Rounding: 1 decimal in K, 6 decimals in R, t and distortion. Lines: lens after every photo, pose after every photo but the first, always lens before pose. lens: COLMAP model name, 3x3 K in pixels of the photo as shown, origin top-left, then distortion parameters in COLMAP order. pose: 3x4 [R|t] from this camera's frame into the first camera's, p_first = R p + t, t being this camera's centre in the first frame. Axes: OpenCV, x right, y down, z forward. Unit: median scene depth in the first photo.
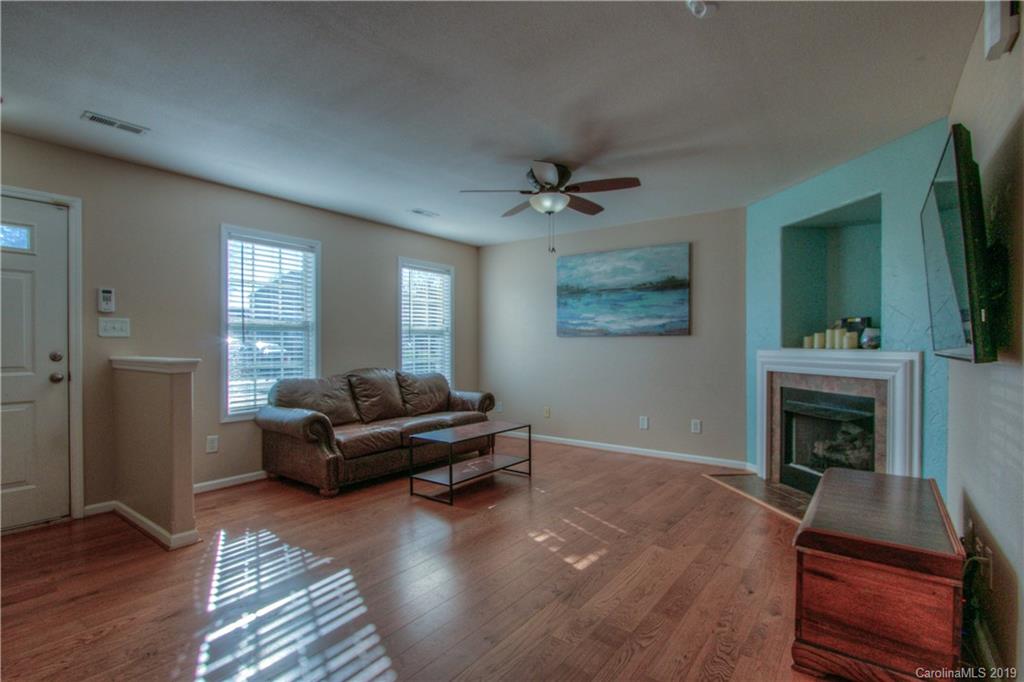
lens RADIAL K [[496.7, 0, 510.3], [0, 496.7, 341.9], [0, 0, 1]] dist [-0.015759, 0.001427]
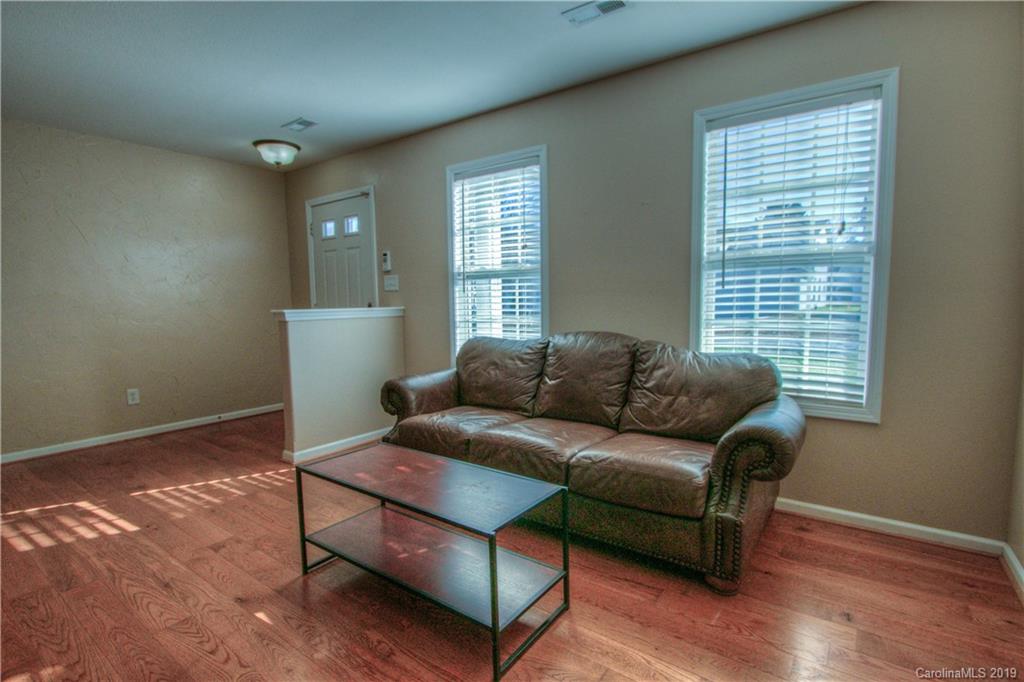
lens RADIAL K [[496.7, 0, 510.4], [0, 496.7, 343.3], [0, 0, 1]] dist [-0.015759, 0.001427]
pose [[0.007994, 0.093351, -0.995601, 0.408703], [0.021258, 0.995392, 0.093502, 0.010181], [0.999742, -0.021912, 0.005973, 1.154800]]
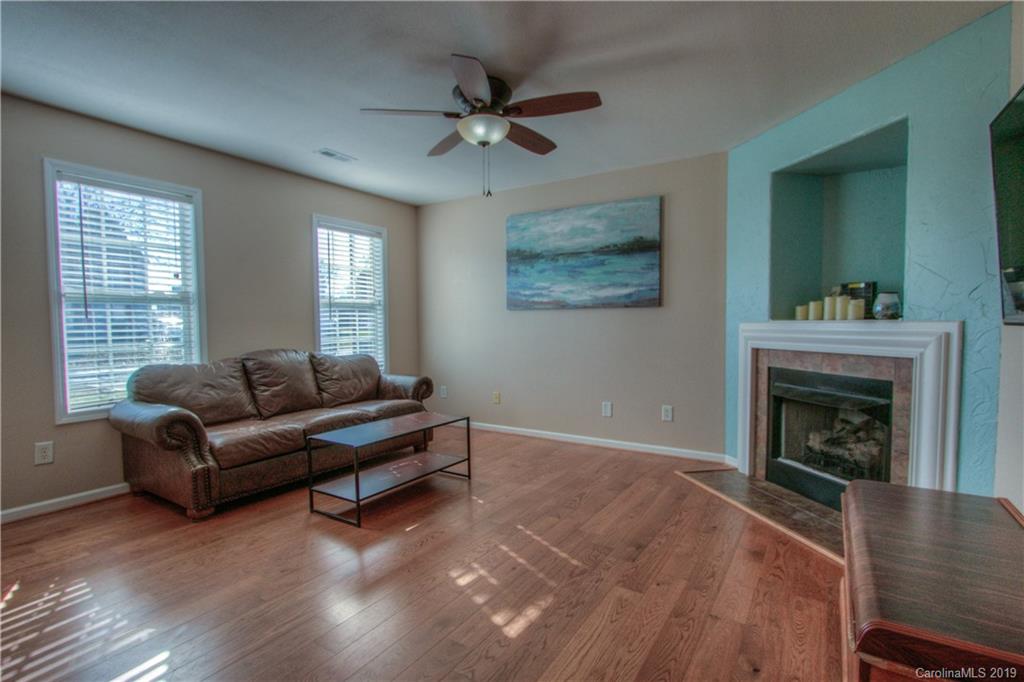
lens RADIAL K [[496.7, 0, 509.2], [0, 496.7, 342.4], [0, 0, 1]] dist [-0.015759, 0.001427]
pose [[0.997884, -0.010704, 0.064126, 0.063613], [0.007830, 0.998960, 0.044915, 0.009844], [-0.064540, -0.044318, 0.996931, 0.216538]]
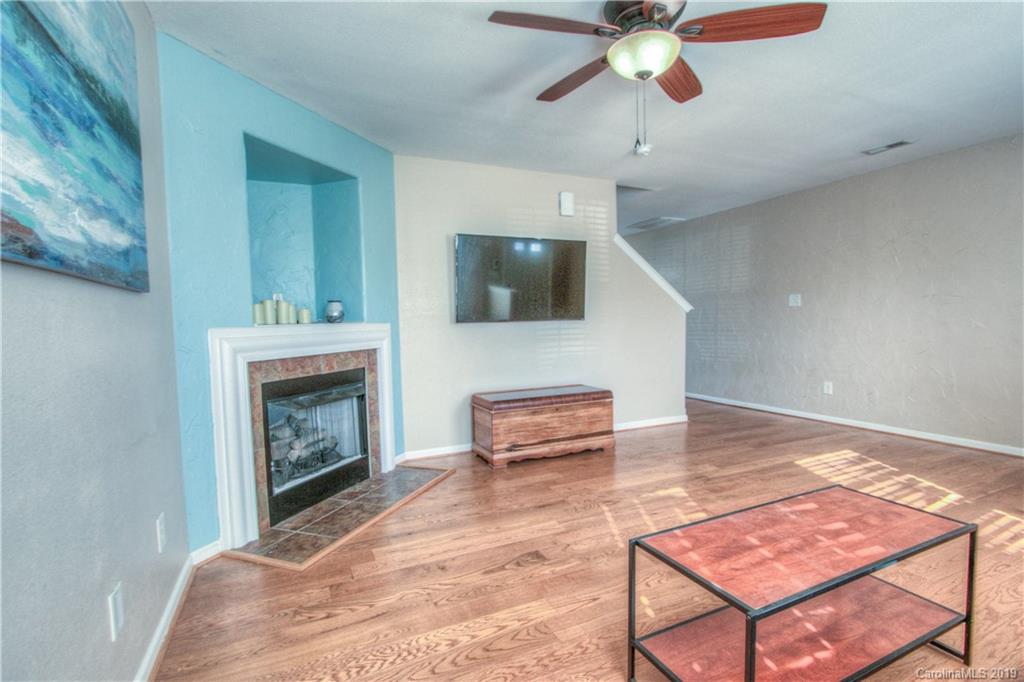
lens RADIAL K [[496.7, 0, 505.7], [0, 496.7, 343.5], [0, 0, 1]] dist [-0.015759, 0.001427]
pose [[-0.875088, -0.008334, 0.483893, -0.054484], [0.015323, 0.998873, 0.044913, 0.014399], [-0.483722, 0.046717, -0.873974, 1.534579]]
